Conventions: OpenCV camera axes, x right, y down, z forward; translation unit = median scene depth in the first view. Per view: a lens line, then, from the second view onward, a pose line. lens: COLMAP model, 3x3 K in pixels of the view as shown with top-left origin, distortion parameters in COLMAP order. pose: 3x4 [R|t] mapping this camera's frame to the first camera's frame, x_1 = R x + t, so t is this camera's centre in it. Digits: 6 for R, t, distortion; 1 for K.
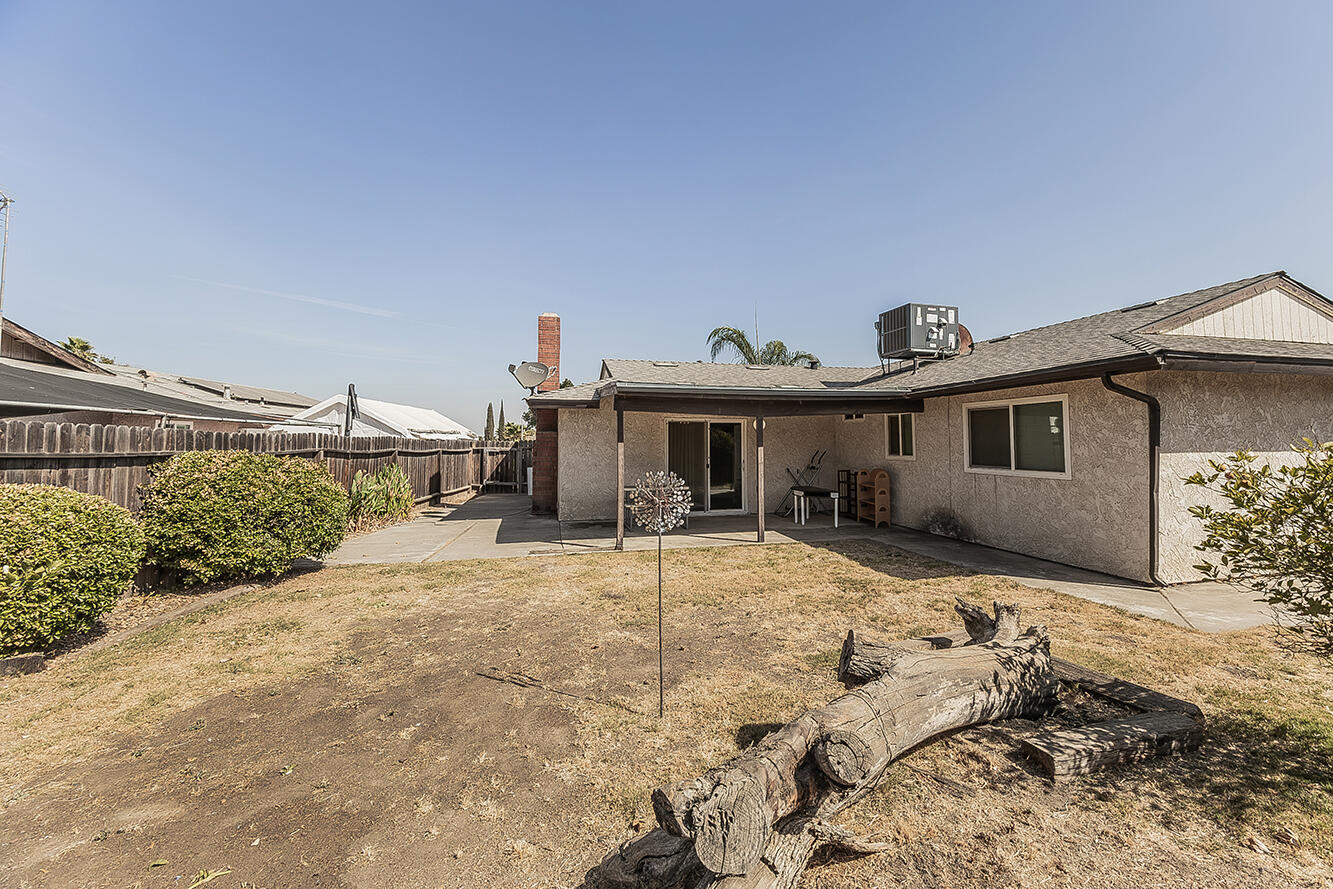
lens RADIAL K [[568.2, 0, 689.5], [0, 568.2, 419.4], [0, 0, 1]] dist [0.000284, 0.000132]
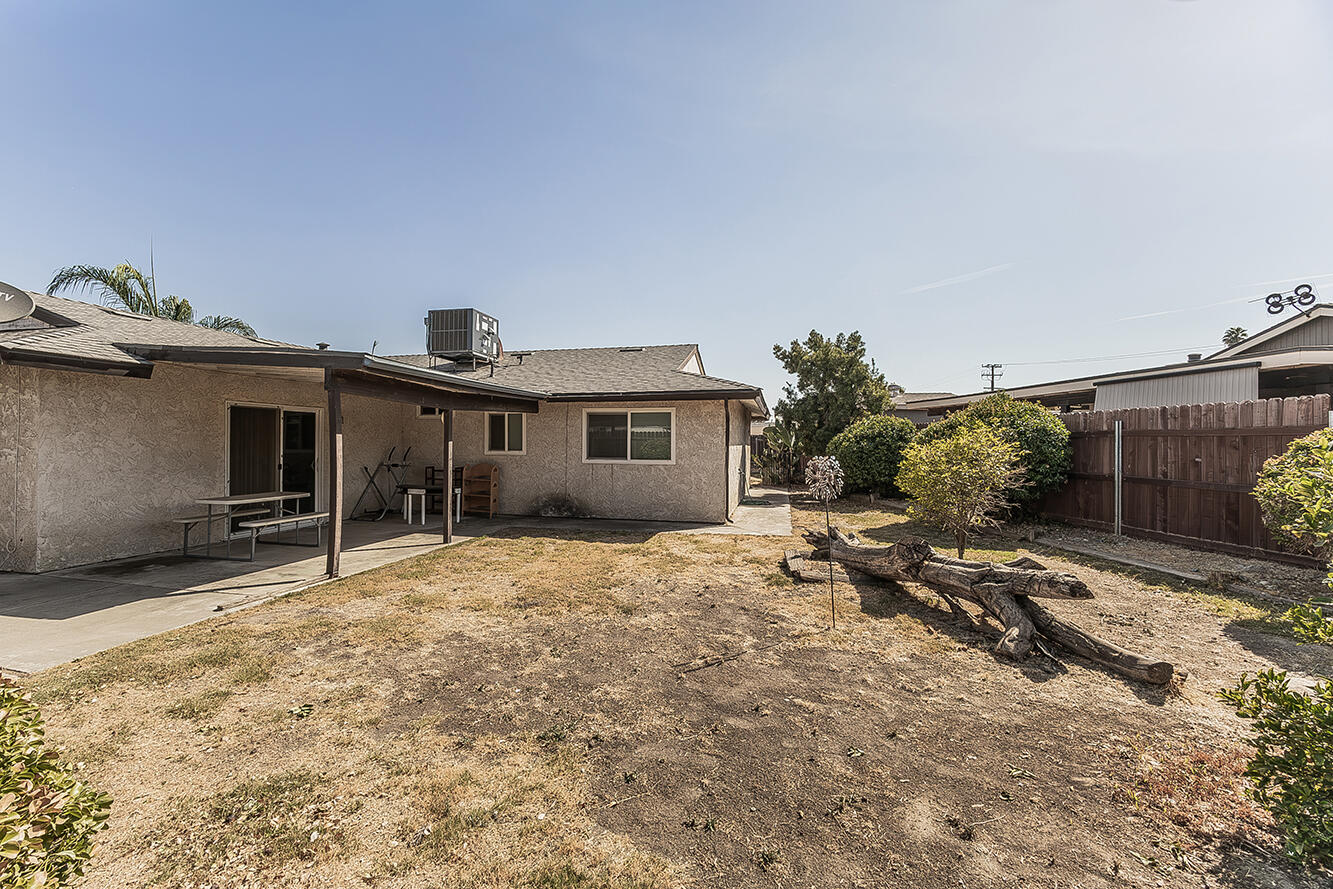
lens RADIAL K [[559.6, 0, 667.1], [0, 559.6, 437.8], [0, 0, 1]] dist [-0.001016, 0.000181]
pose [[0.470519, 0.013606, 0.882285, -0.459606], [-0.043876, 0.999005, 0.007992, 0.016644], [-0.881298, -0.042471, 0.470648, 0.222956]]
